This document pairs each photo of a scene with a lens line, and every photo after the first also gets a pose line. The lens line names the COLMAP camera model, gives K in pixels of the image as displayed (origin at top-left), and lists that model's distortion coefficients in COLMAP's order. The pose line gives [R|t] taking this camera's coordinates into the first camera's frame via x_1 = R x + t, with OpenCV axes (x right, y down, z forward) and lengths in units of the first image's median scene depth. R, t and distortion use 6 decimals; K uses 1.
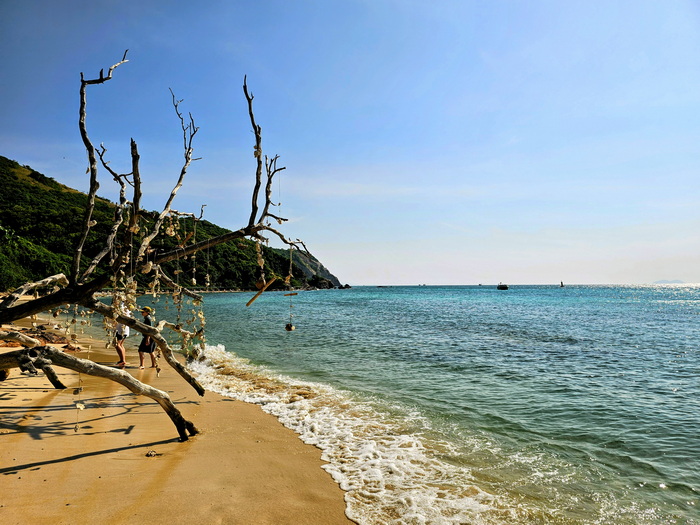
lens RADIAL K [[467.6, 0, 354.0], [0, 467.6, 263.9], [0, 0, 1]] dist [0.017923, -0.015702]
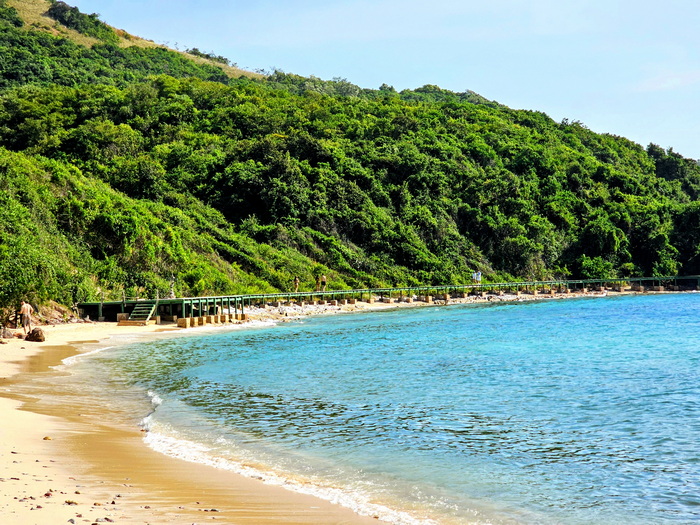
lens RADIAL K [[1330.3, 0, 349.0], [0, 1330.3, 262.0], [0, 0, 1]] dist [0.066381, 0.000000]
pose [[0.925012, -0.033697, -0.378440, -0.035411], [0.048347, 0.998402, 0.029273, 0.001129], [0.376848, -0.045375, 0.925163, 0.043320]]
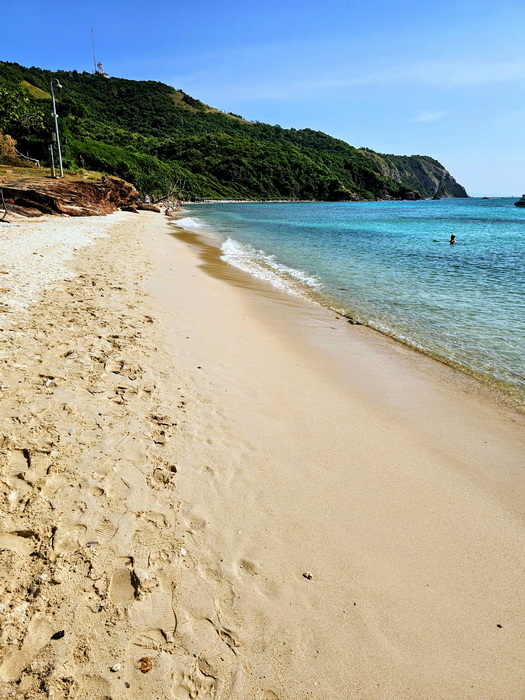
lens RADIAL K [[467.6, 0, 263.6], [0, 467.6, 349.2], [0, 0, 1]] dist [0.017923, -0.015702]
pose [[0.895301, 0.146688, -0.420617, 0.112540], [0.012344, 0.935694, 0.352596, -0.008810], [0.445290, -0.320871, 0.835918, -0.141086]]
